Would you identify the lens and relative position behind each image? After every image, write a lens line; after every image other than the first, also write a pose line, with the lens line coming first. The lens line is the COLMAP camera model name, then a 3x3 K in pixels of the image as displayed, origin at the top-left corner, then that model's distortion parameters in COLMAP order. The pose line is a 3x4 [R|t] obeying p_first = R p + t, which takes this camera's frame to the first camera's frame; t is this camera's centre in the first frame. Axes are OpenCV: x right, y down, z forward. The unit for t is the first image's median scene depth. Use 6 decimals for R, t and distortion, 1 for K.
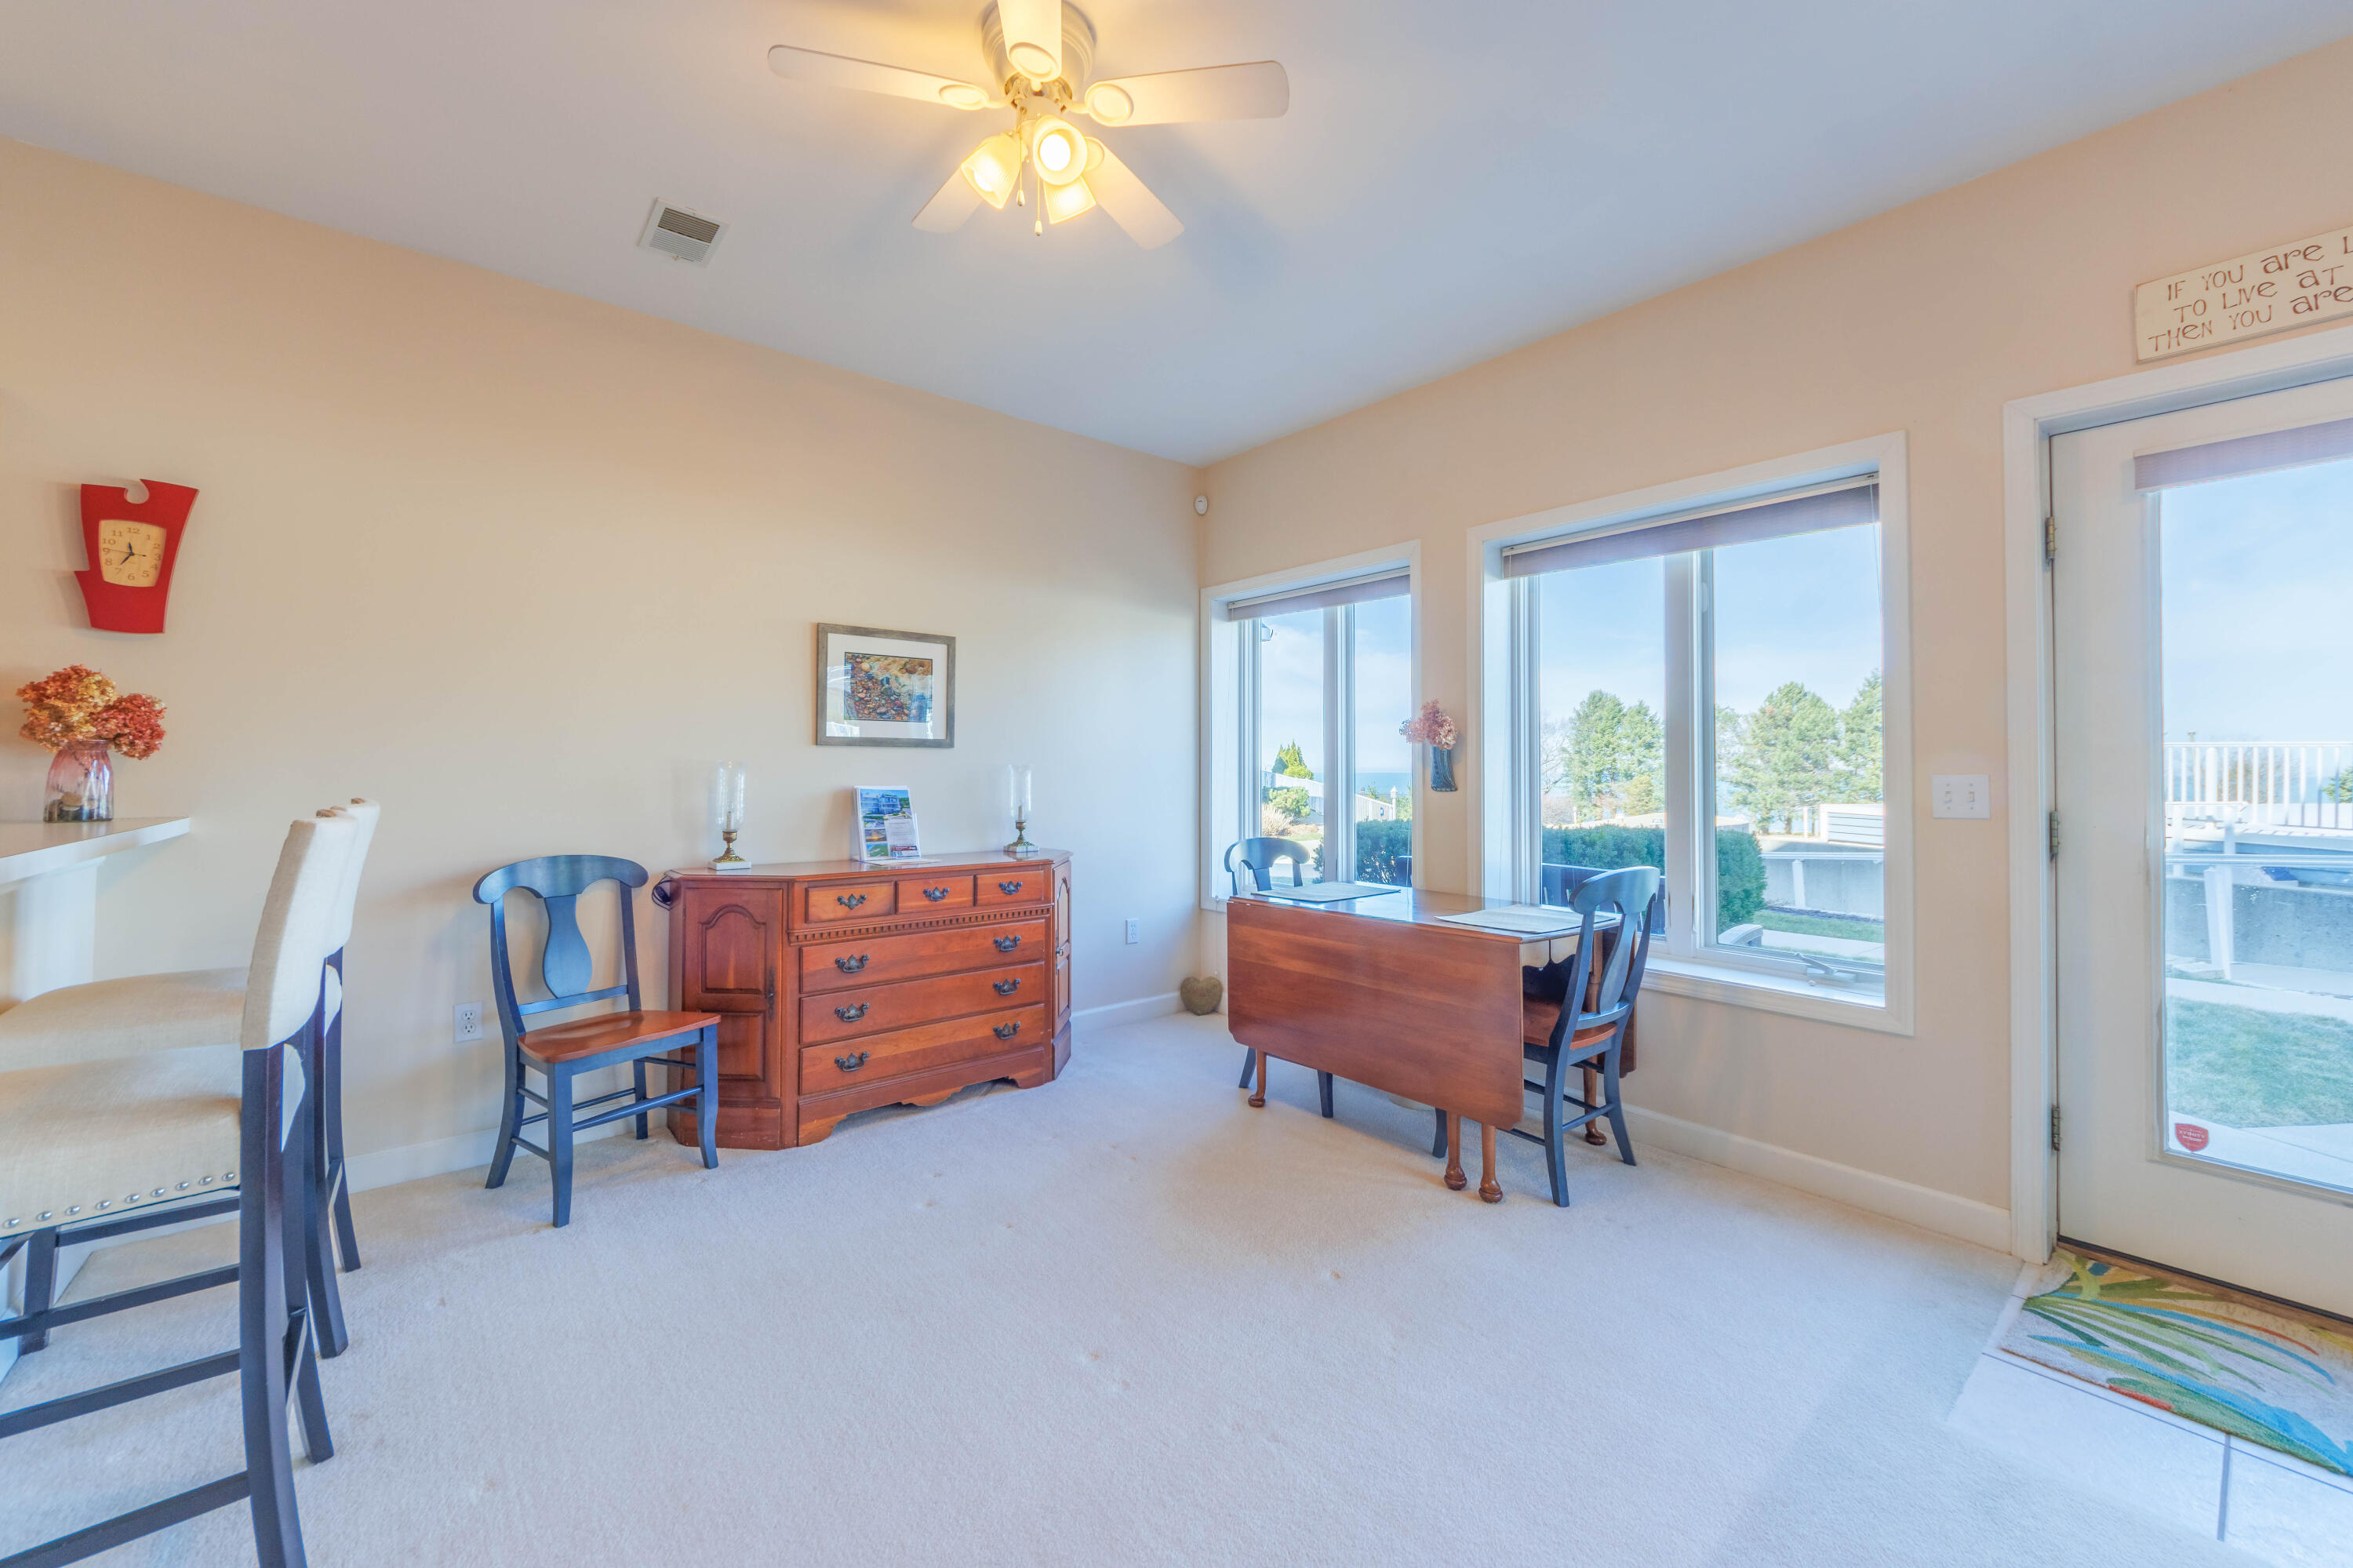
lens RADIAL K [[906.9, 0, 1160.0], [0, 906.9, 755.1], [0, 0, 1]] dist [-0.003707, -0.000541]
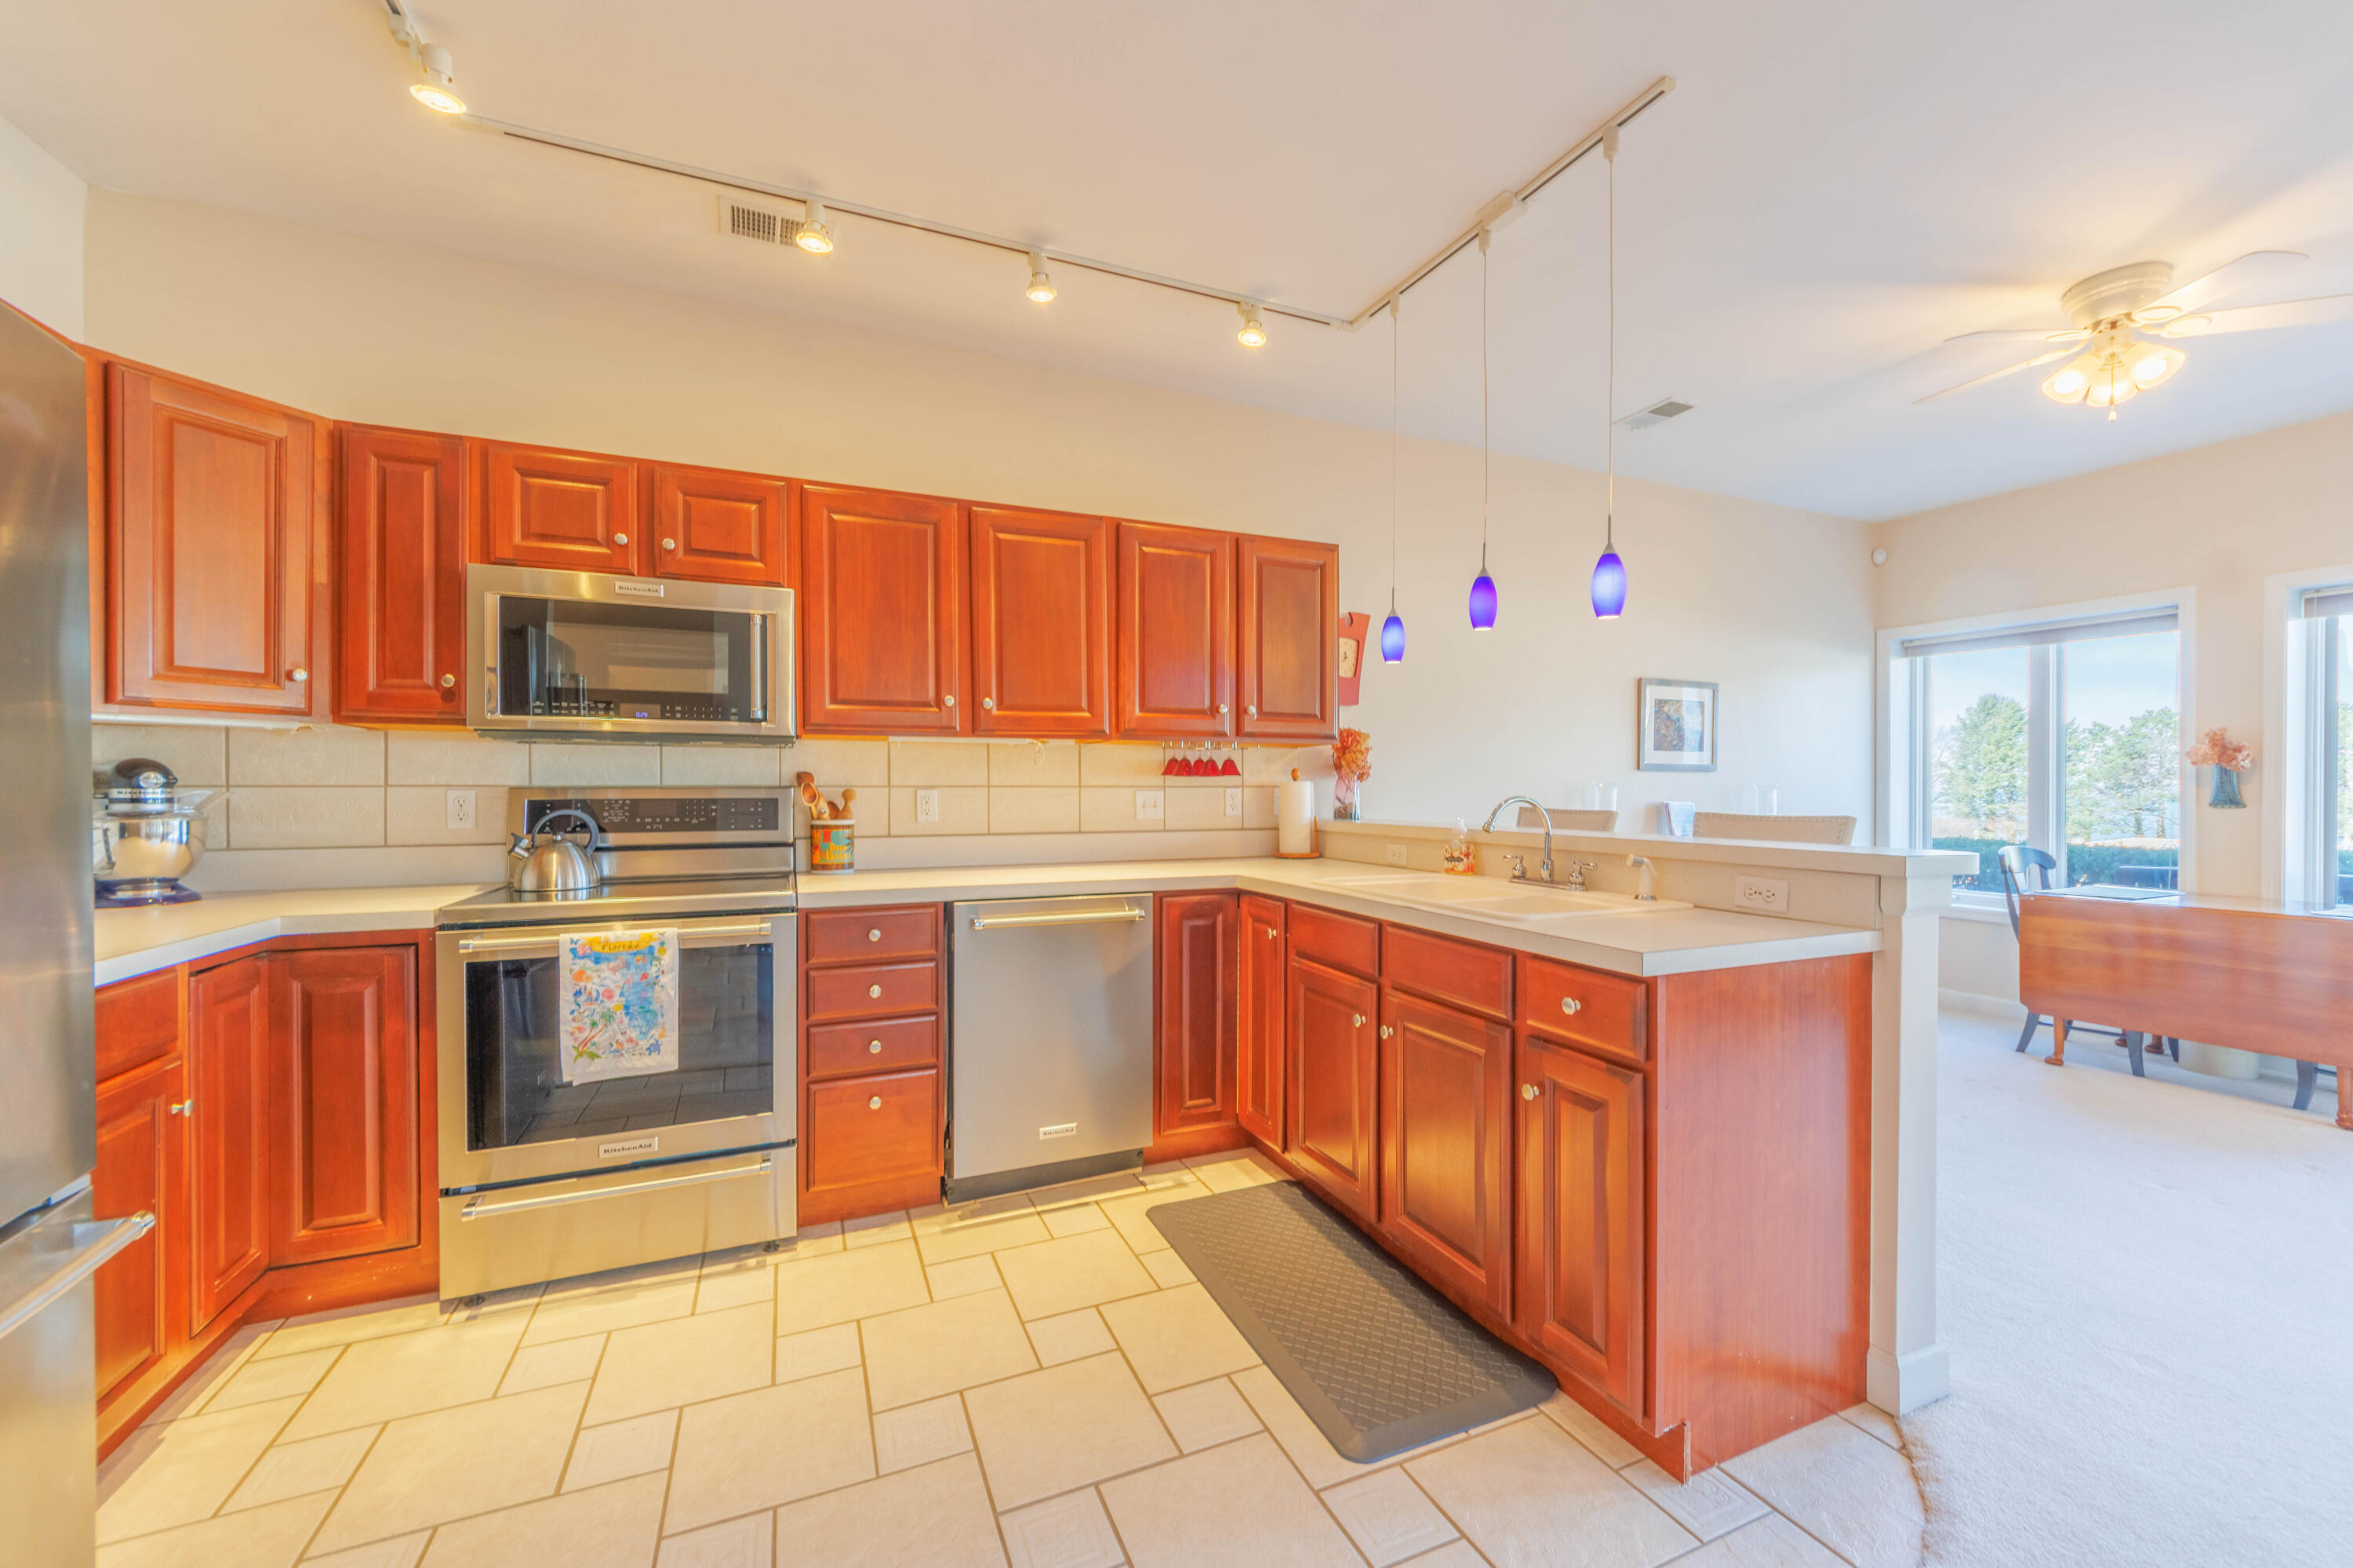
lens RADIAL K [[906.9, 0, 1178.8], [0, 906.9, 791.5], [0, 0, 1]] dist [-0.003707, -0.000541]
pose [[0.962797, 0.002090, -0.270219, -0.691819], [0.003534, 0.999787, 0.020324, -0.009332], [0.270204, -0.020522, 0.962584, -0.474412]]
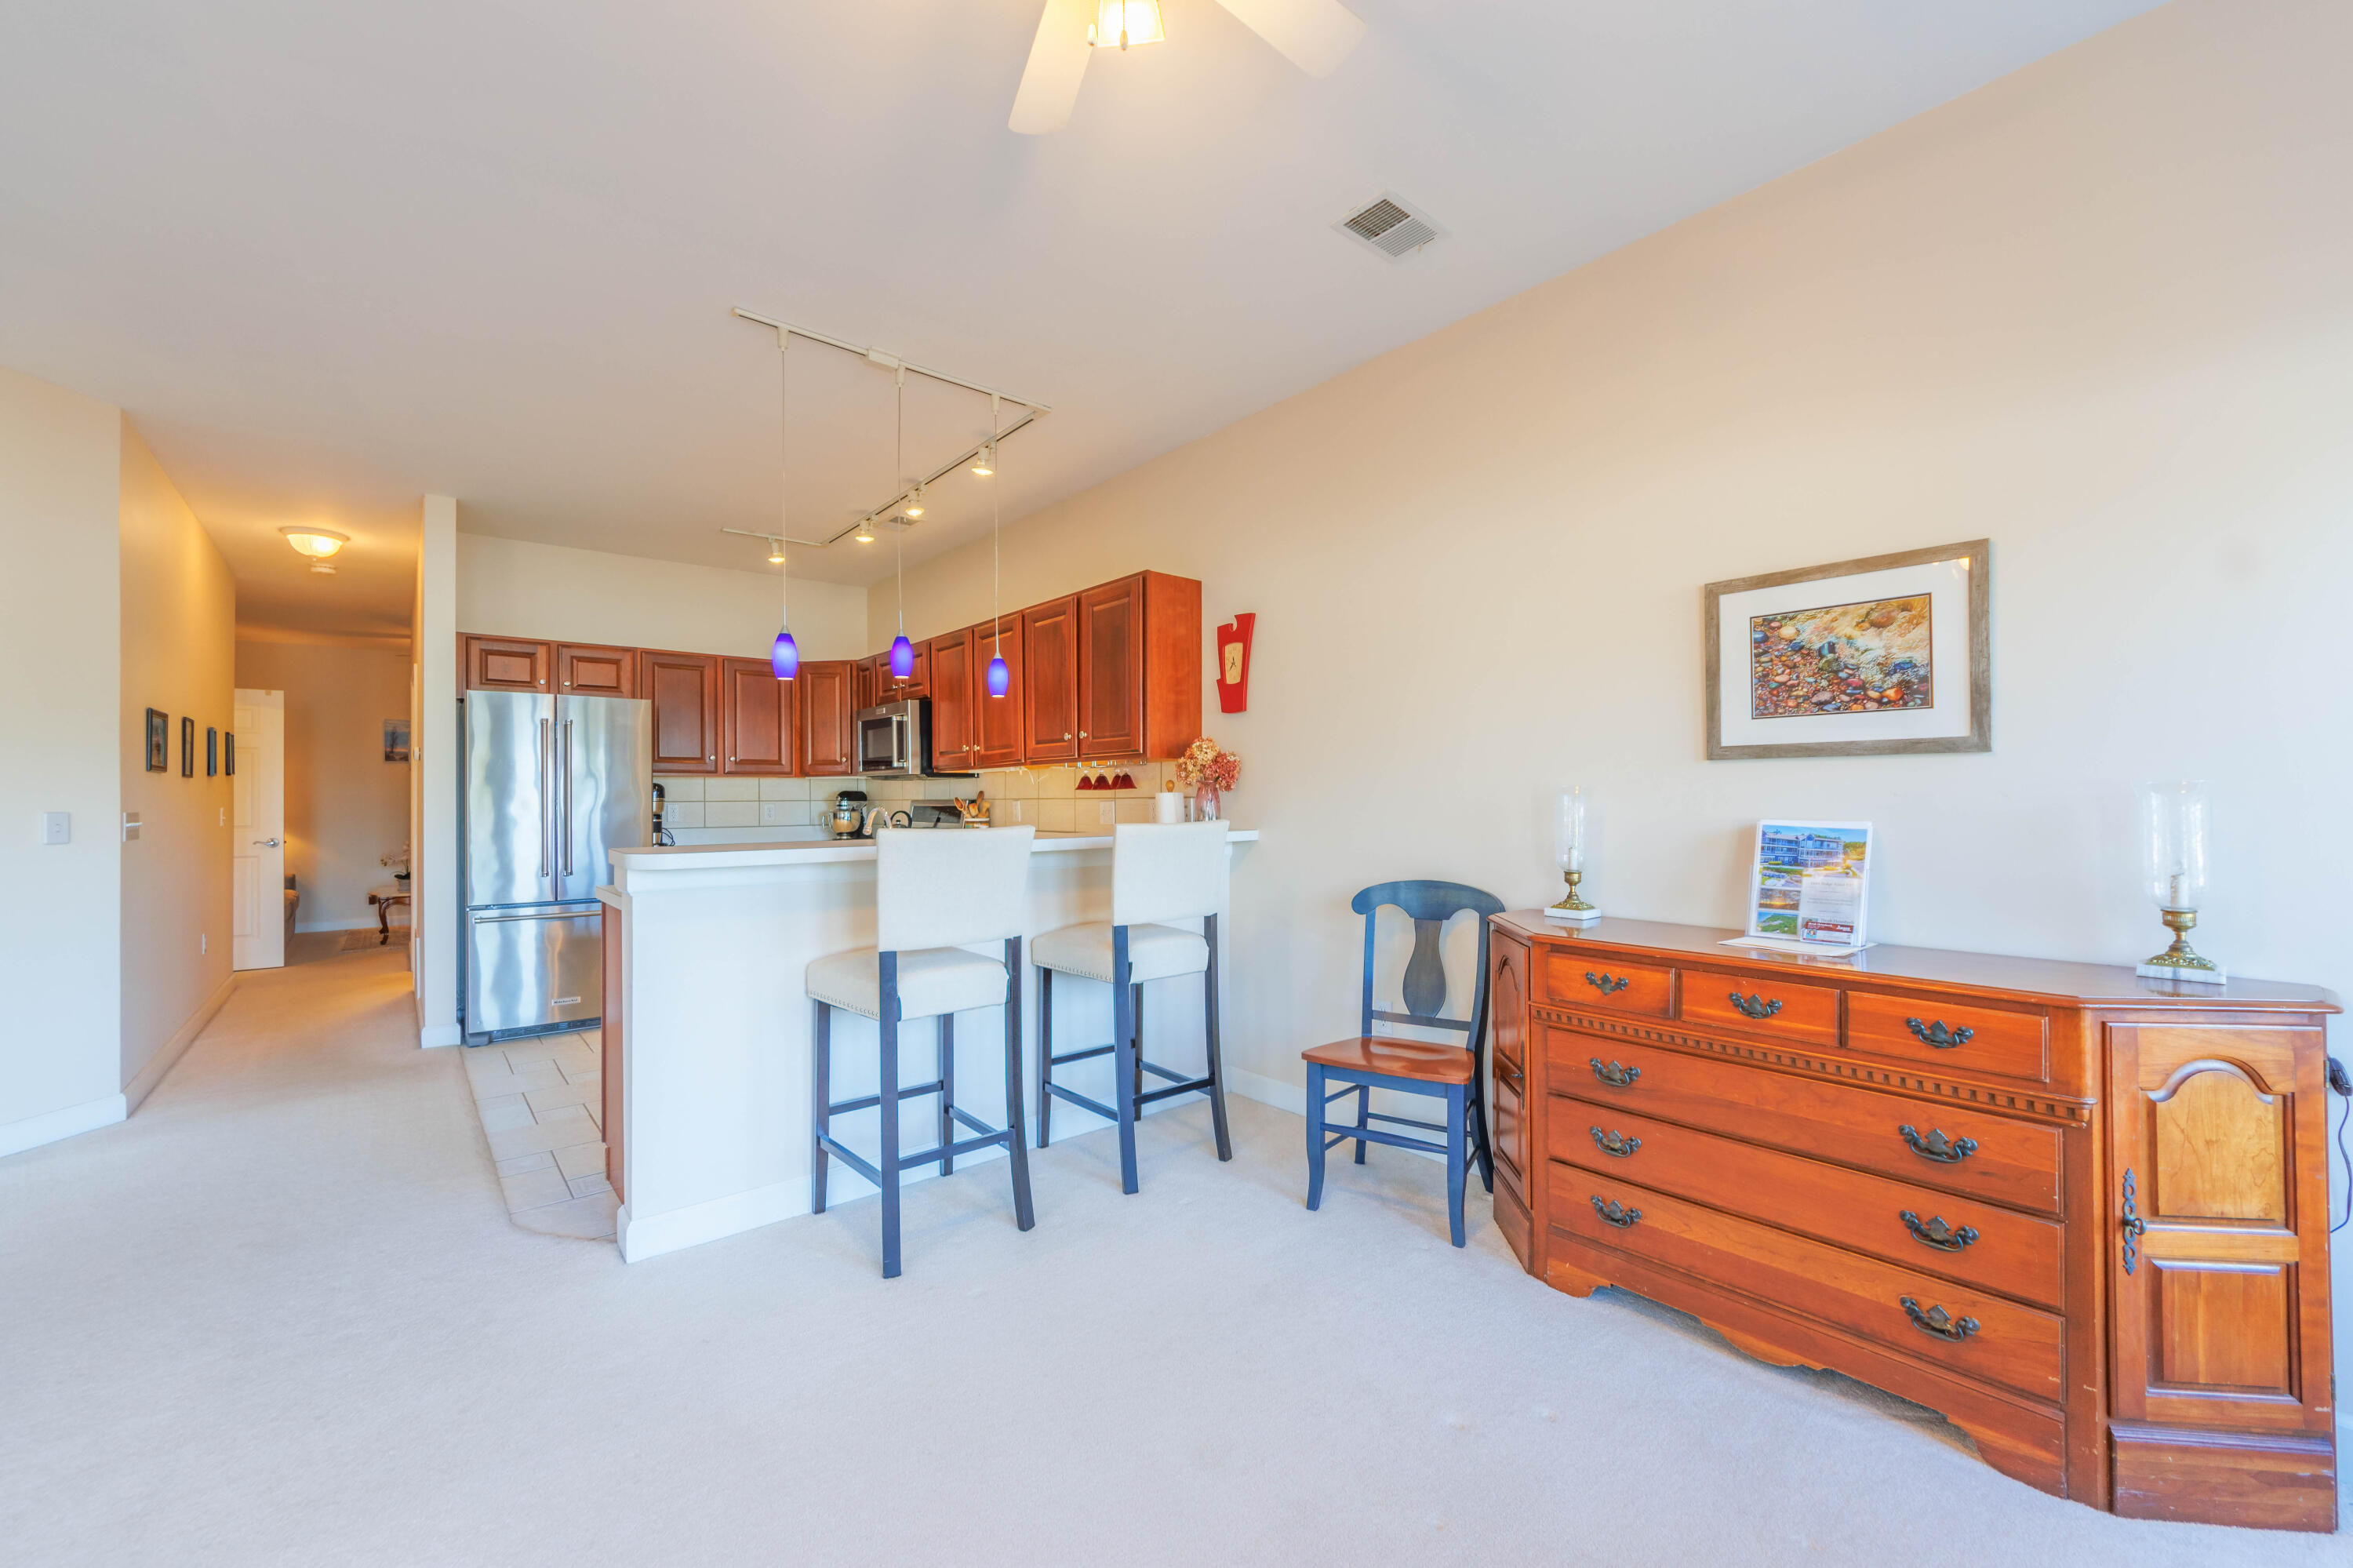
lens RADIAL K [[906.9, 0, 1160.0], [0, 906.9, 797.3], [0, 0, 1]] dist [-0.003707, -0.000541]
pose [[0.018051, -0.000841, -0.999837, 0.324004], [0.023778, 0.999717, -0.000412, 0.007728], [0.999554, -0.023766, 0.018066, 0.584313]]
